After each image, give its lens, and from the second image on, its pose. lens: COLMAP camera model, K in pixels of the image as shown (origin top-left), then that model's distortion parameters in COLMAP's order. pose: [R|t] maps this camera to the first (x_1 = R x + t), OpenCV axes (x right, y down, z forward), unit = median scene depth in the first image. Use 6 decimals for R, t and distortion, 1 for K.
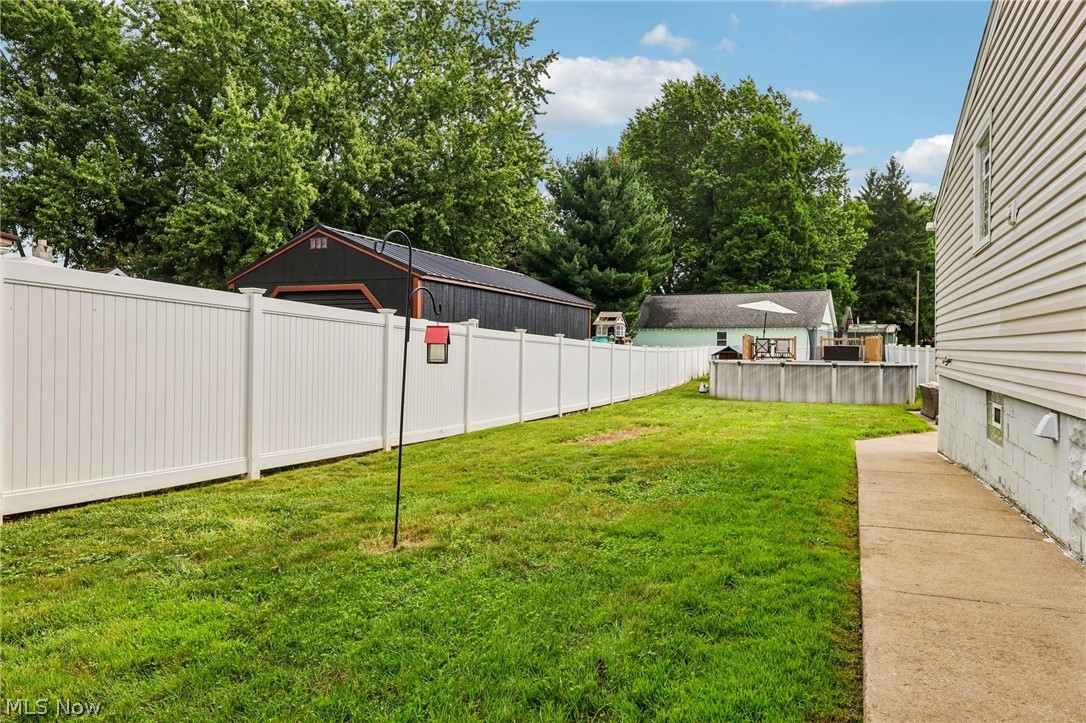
lens RADIAL K [[751.0, 0, 543.0], [0, 751.0, 361.5], [0, 0, 1]] dist [-0.001075, 0.000309]
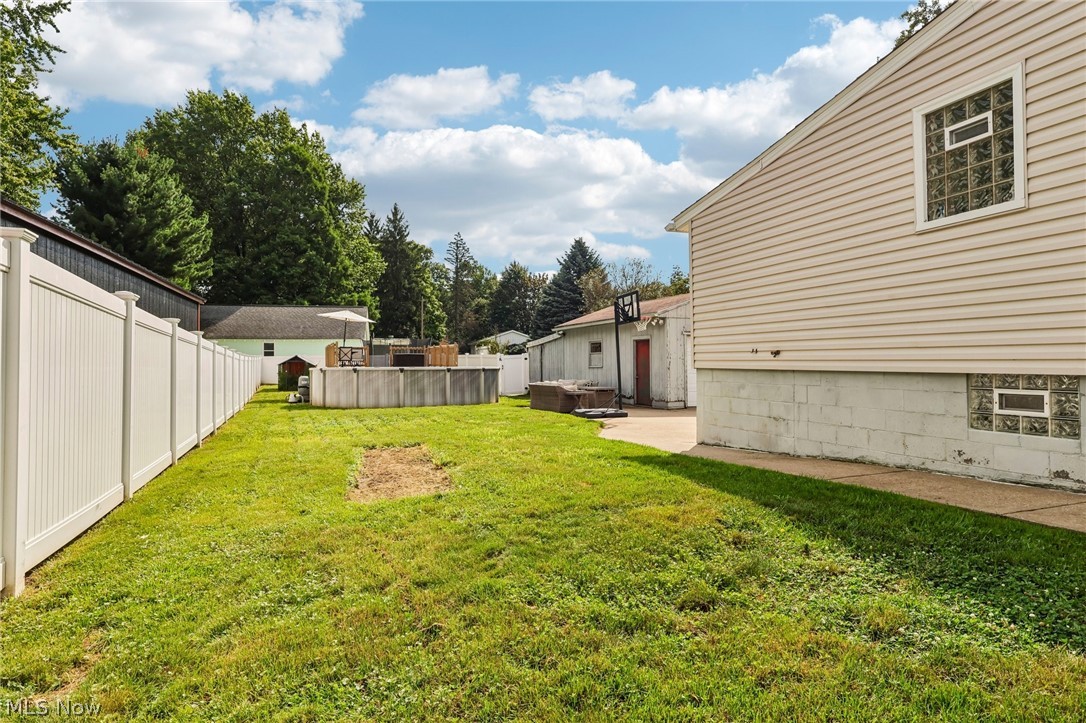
lens RADIAL K [[613.7, 0, 543.0], [0, 613.7, 361.5], [0, 0, 1]] dist [0.001495, -0.000064]
pose [[0.741100, -0.011816, 0.671291, -0.045201], [0.023959, 0.999674, -0.008855, 0.002137], [-0.670967, 0.022646, 0.741141, 0.126693]]
